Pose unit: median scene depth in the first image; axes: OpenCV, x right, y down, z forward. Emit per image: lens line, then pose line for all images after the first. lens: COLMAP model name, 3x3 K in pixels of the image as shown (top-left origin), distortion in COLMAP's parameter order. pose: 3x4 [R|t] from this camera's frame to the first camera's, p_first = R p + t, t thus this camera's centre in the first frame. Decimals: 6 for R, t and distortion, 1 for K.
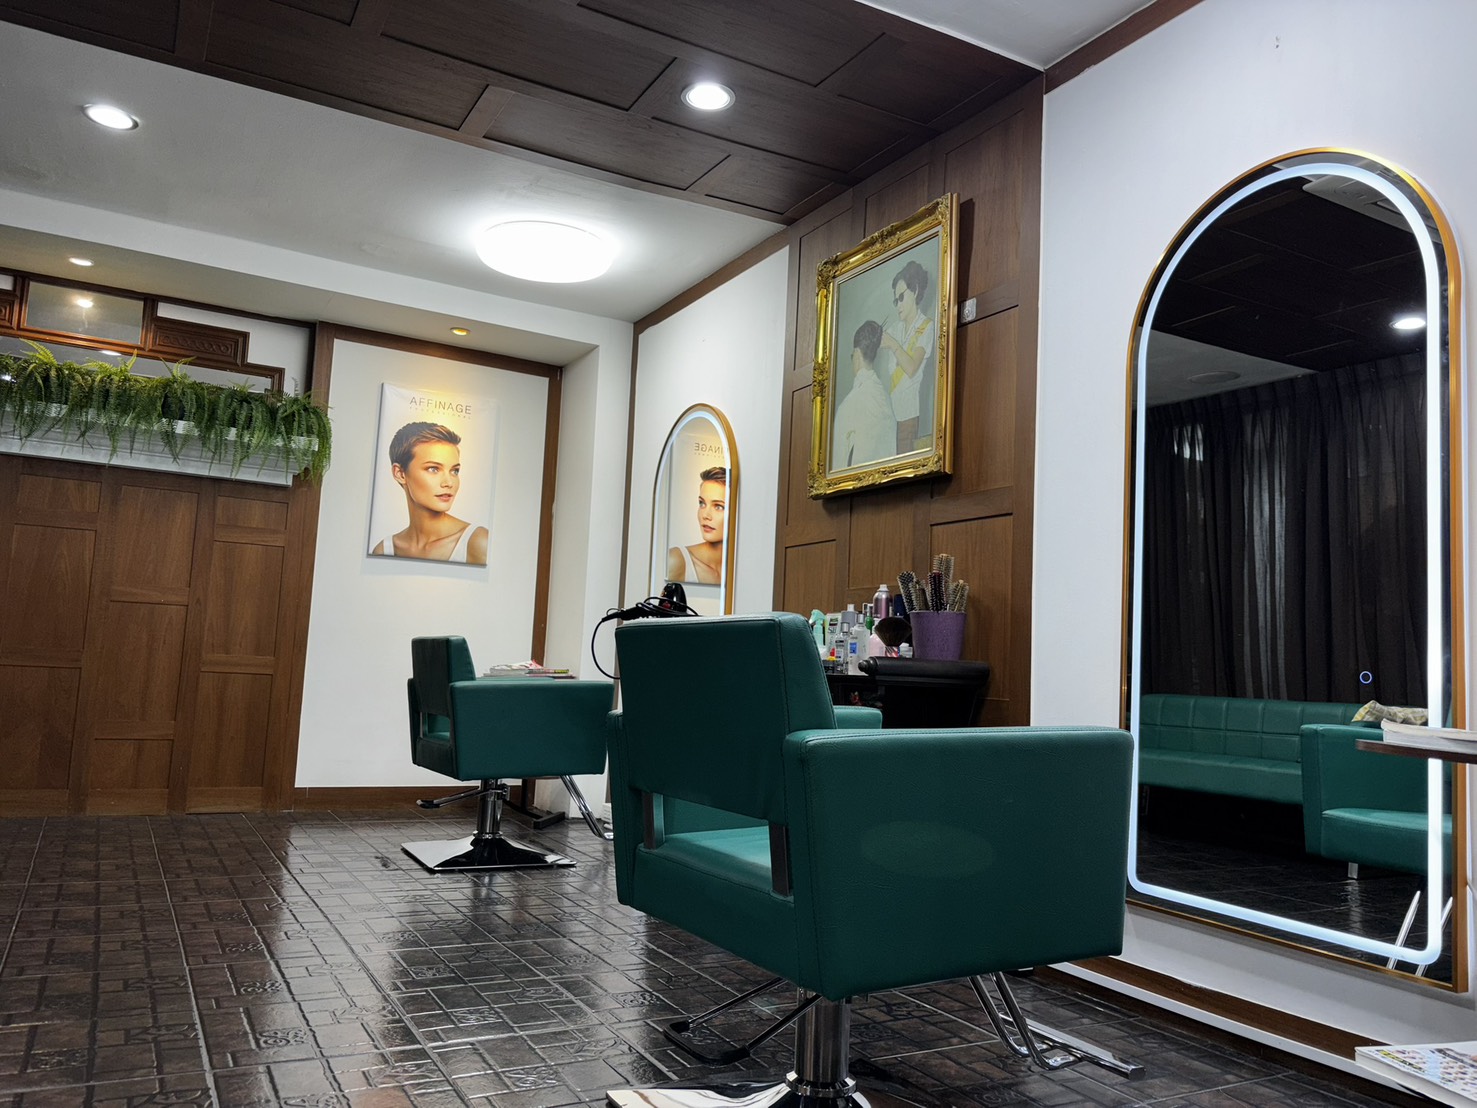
lens RADIAL K [[1097.0, 0, 736.6], [0, 1097.0, 521.3], [0, 0, 1]] dist [0.009073, -0.026192]
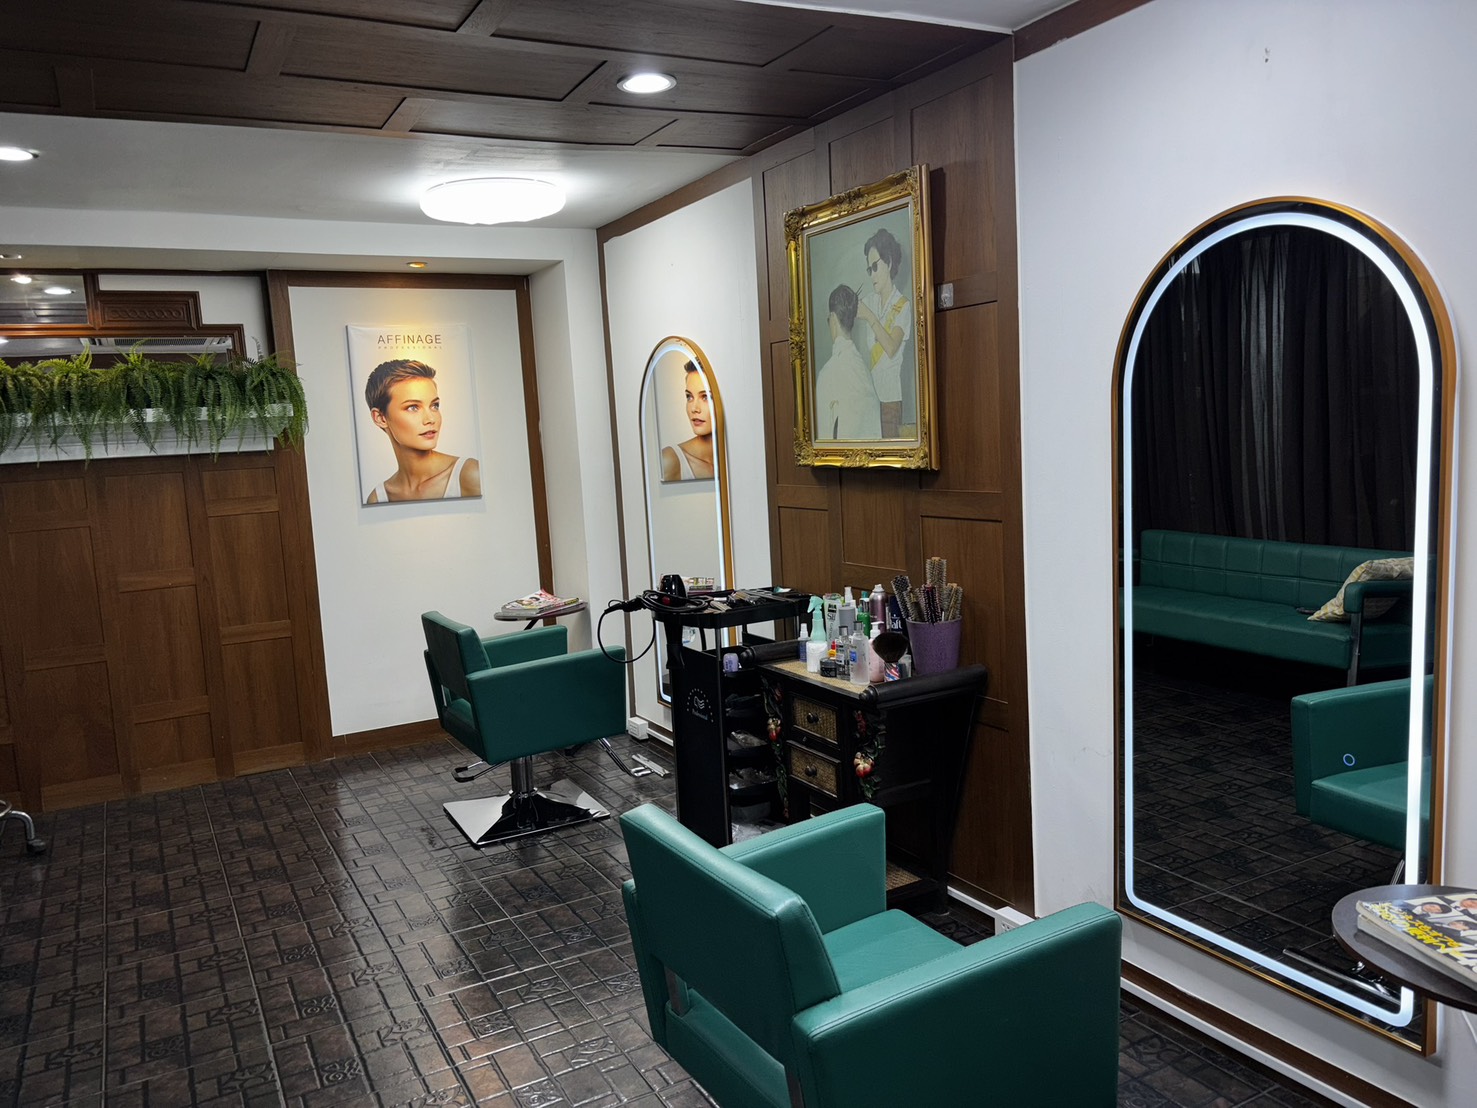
lens RADIAL K [[1097.0, 0, 735.5], [0, 1097.0, 557.4], [0, 0, 1]] dist [0.009073, -0.026192]
pose [[0.994630, -0.102522, -0.014161, 0.012602], [0.103150, 0.970818, 0.216501, -0.123283], [-0.008449, -0.216799, 0.976180, 0.014517]]
